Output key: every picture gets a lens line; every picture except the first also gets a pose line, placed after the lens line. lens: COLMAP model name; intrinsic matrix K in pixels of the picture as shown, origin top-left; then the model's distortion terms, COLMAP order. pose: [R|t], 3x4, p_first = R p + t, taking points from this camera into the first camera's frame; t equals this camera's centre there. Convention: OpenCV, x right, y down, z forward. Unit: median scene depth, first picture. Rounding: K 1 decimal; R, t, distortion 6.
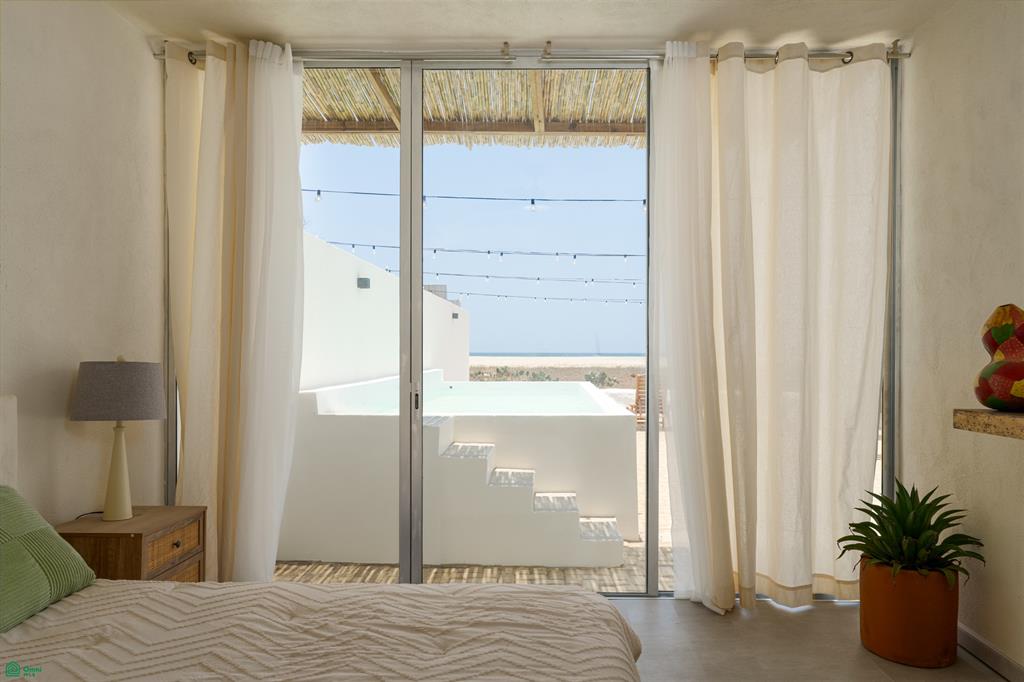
lens RADIAL K [[680.5, 0, 512.8], [0, 680.5, 348.9], [0, 0, 1]] dist [0.001518, 0.000926]
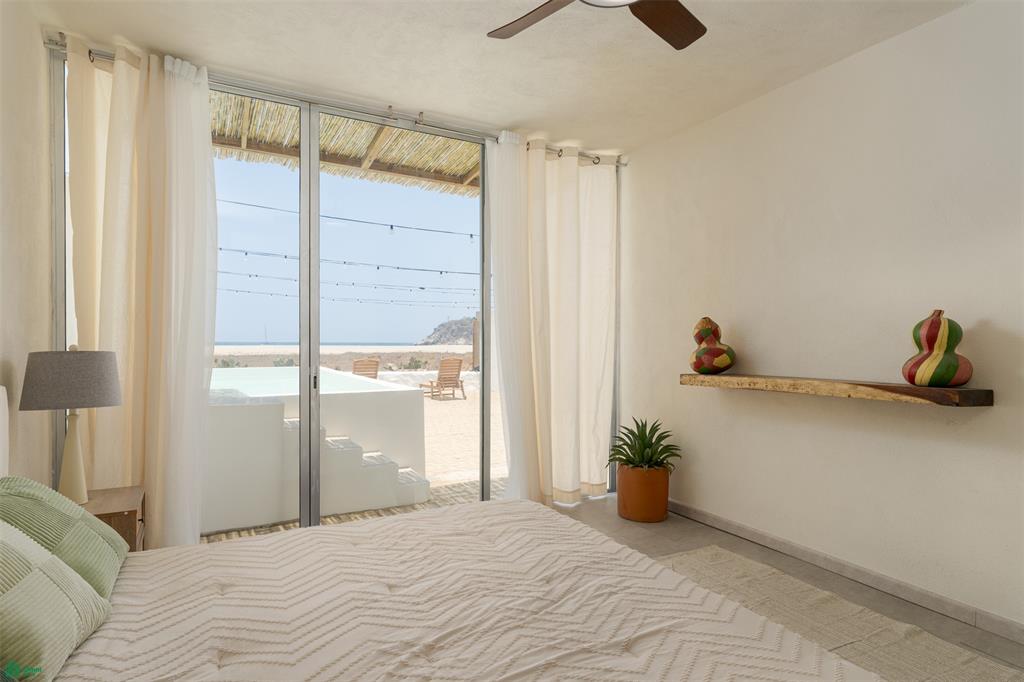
lens RADIAL K [[548.5, 0, 512.0], [0, 548.5, 341.0], [0, 0, 1]] dist [0.000941, 0.000146]
pose [[0.870304, 0.002465, 0.492509, -0.329847], [-0.003847, 0.999991, 0.001792, -0.000595], [-0.492500, -0.003454, 0.870306, -0.036107]]
